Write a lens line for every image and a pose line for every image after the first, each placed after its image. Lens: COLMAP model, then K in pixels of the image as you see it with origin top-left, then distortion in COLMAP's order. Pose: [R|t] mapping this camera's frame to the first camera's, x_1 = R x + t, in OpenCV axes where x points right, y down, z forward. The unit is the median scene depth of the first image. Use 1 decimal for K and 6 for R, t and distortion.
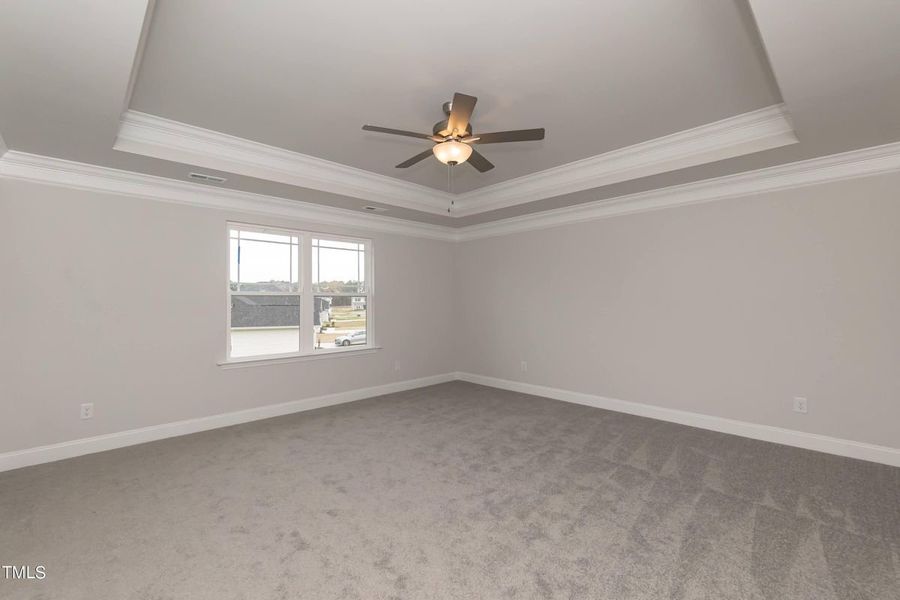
lens RADIAL K [[387.5, 0, 433.9], [0, 387.5, 289.6], [0, 0, 1]] dist [0.008822, 0.002089]
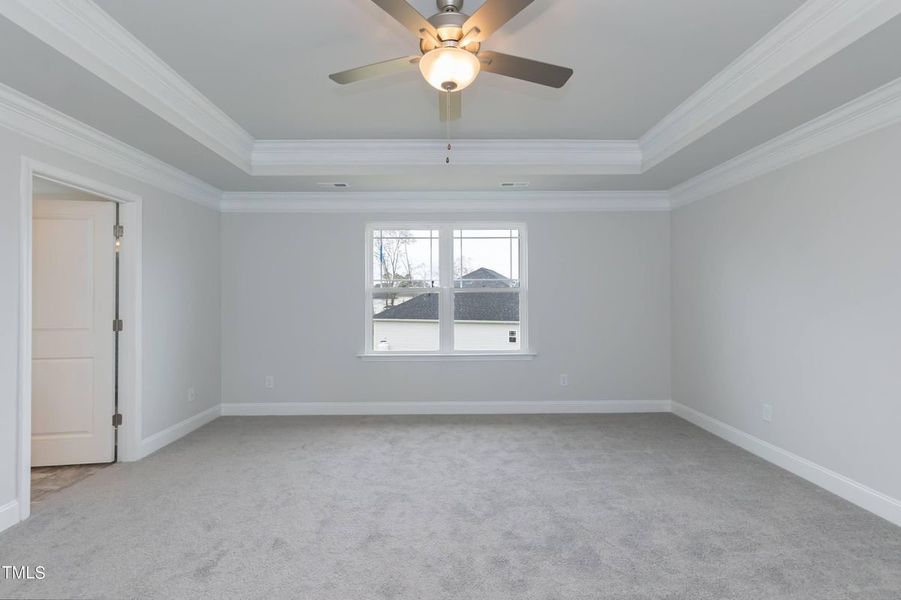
lens RADIAL K [[387.9, 0, 444.9], [0, 387.9, 293.4], [0, 0, 1]] dist [0.008822, 0.002089]
pose [[0.746397, -0.003156, -0.665494, 0.321714], [0.022141, 0.999553, 0.020092, 0.001022], [0.665133, -0.029731, 0.746133, 0.331492]]
